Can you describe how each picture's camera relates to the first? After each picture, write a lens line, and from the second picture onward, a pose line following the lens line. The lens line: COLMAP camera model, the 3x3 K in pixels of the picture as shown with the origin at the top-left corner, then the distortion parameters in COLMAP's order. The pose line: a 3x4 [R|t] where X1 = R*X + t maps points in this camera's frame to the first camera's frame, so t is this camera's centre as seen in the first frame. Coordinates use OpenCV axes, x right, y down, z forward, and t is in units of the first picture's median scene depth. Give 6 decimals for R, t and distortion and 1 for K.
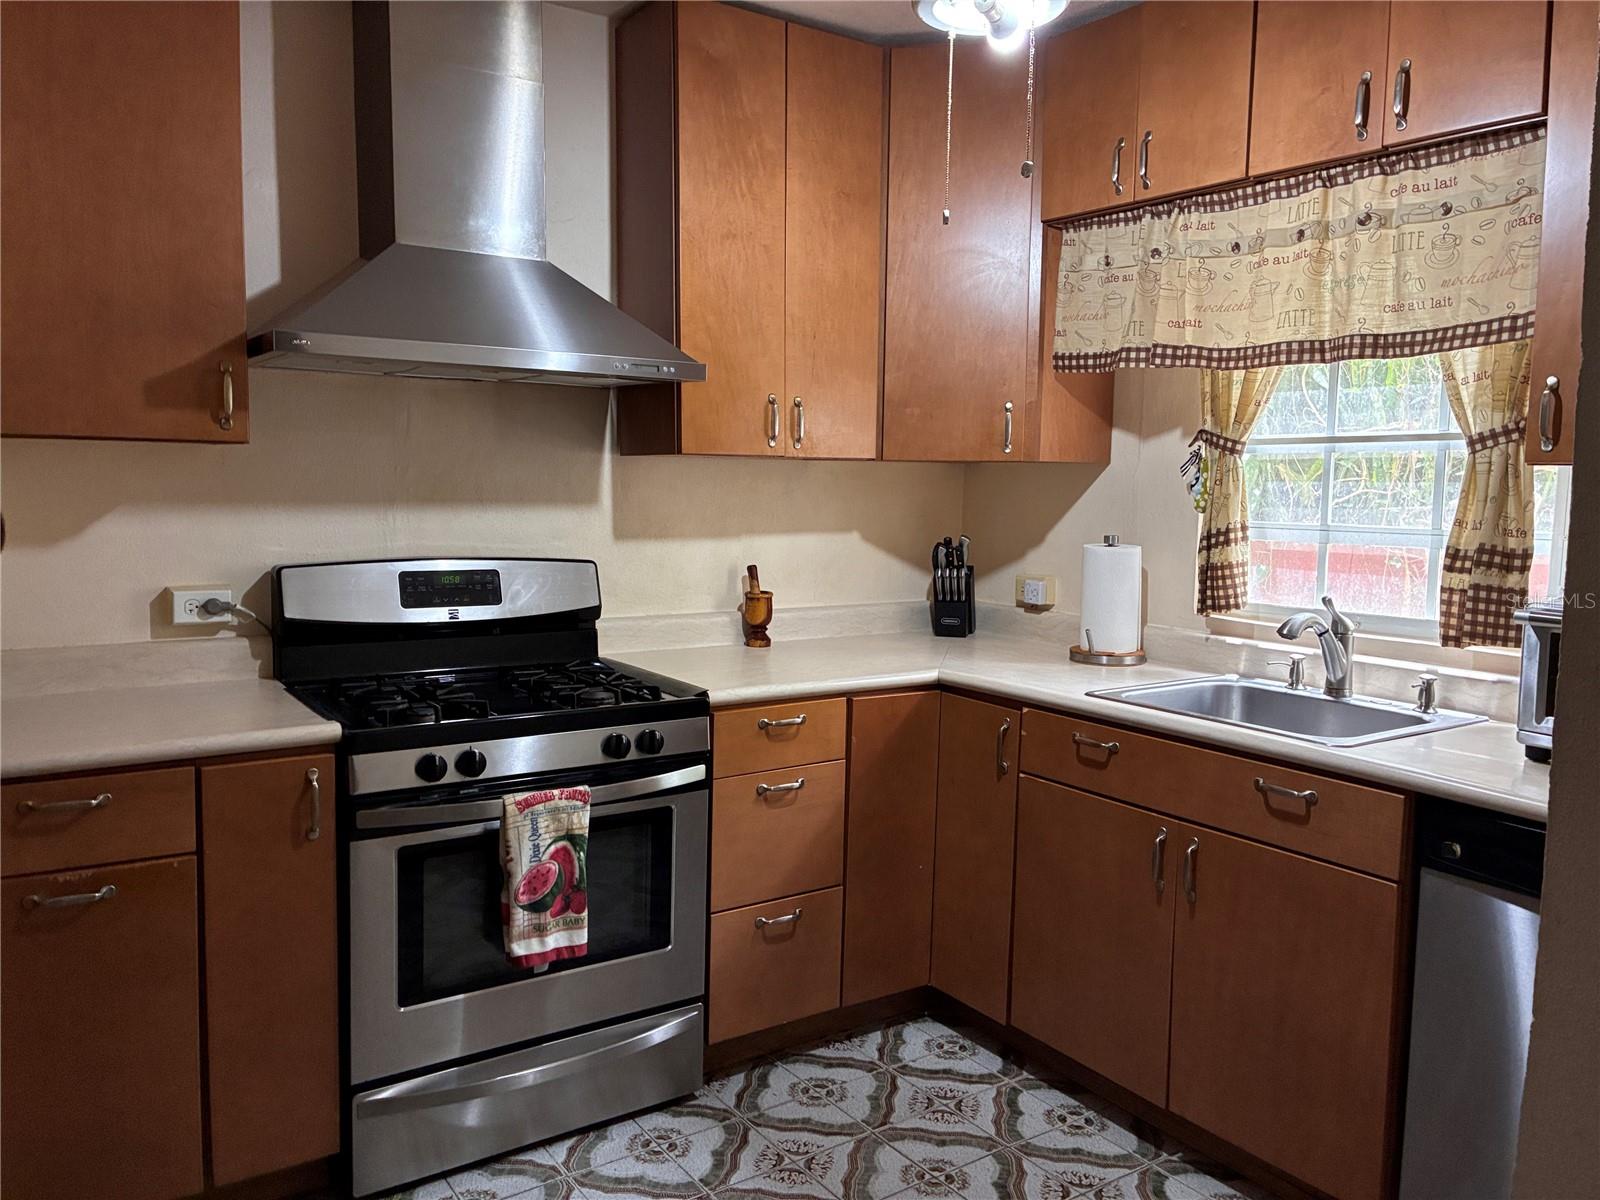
lens RADIAL K [[1223.2, 0, 809.0], [0, 1223.2, 604.2], [0, 0, 1]] dist [0.049757, -0.063461]
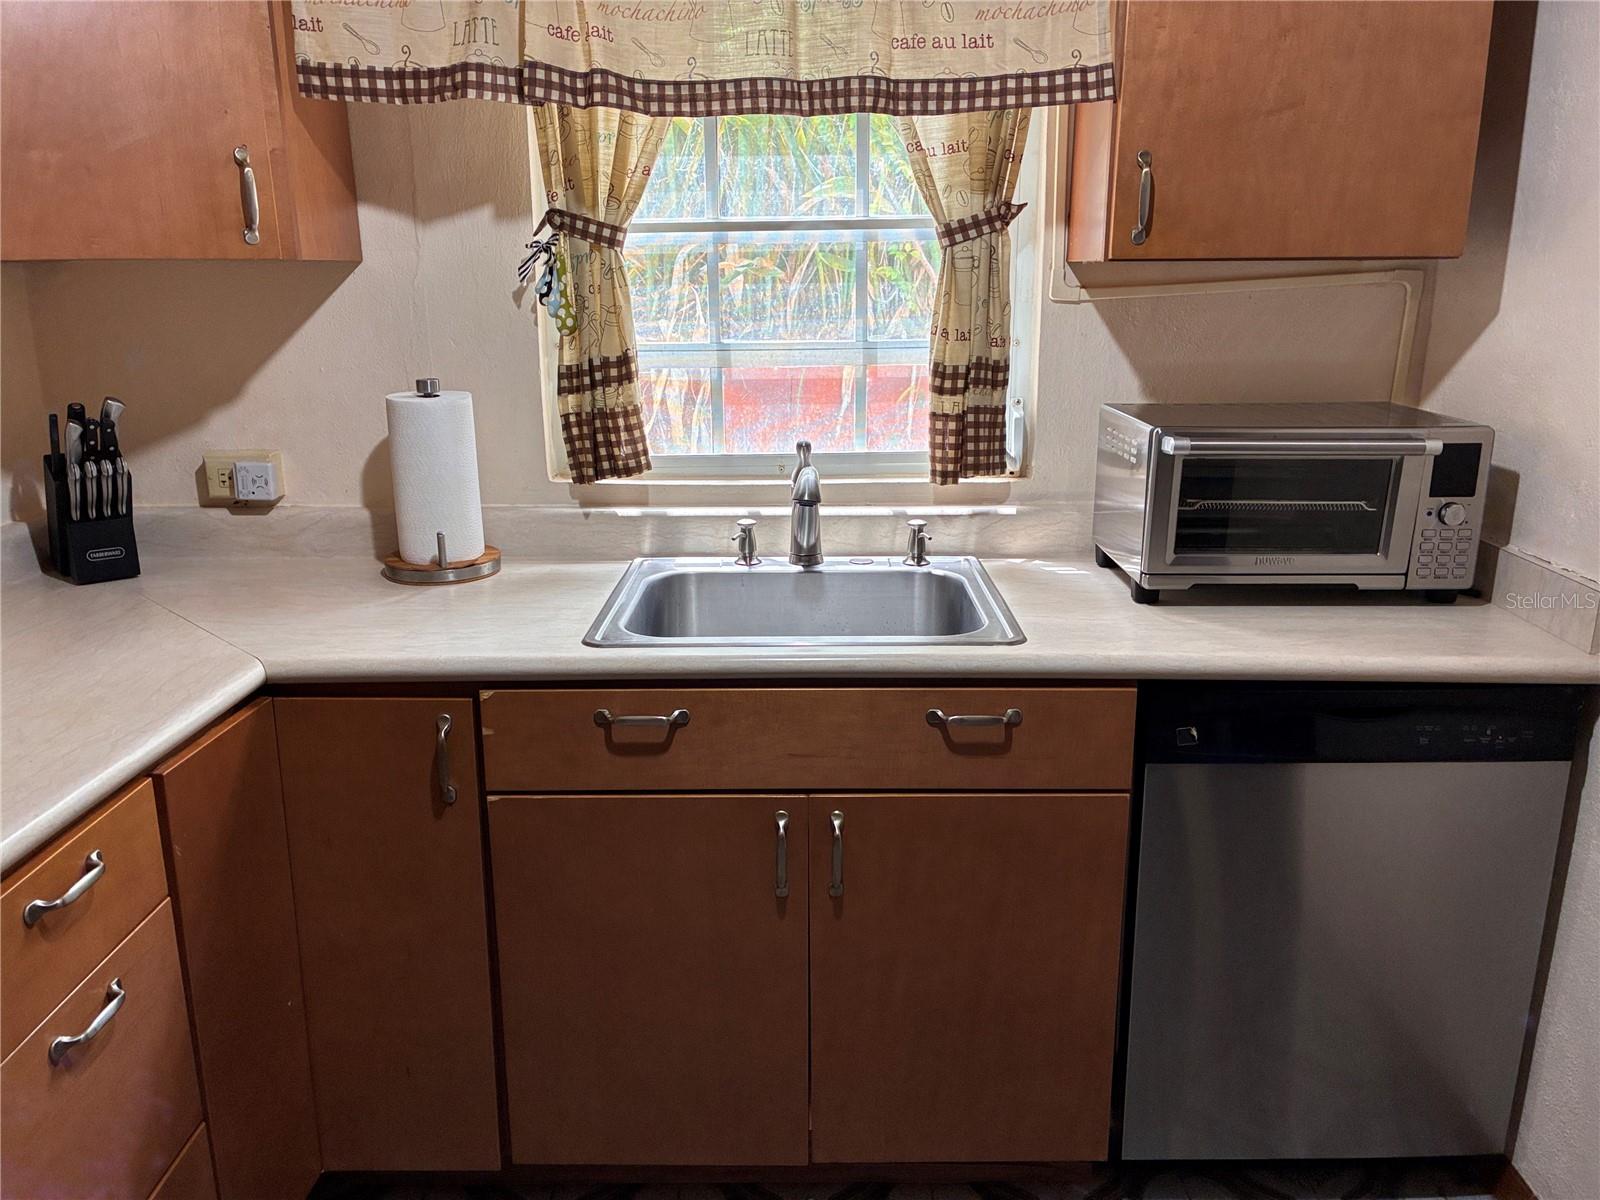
lens RADIAL K [[1223.2, 0, 804.2], [0, 1223.2, 598.8], [0, 0, 1]] dist [0.049757, -0.063461]
pose [[0.574583, -0.232250, 0.784802, -0.190560], [0.101239, 0.971697, 0.213438, -0.069760], [-0.812160, -0.043185, 0.581834, 0.527391]]
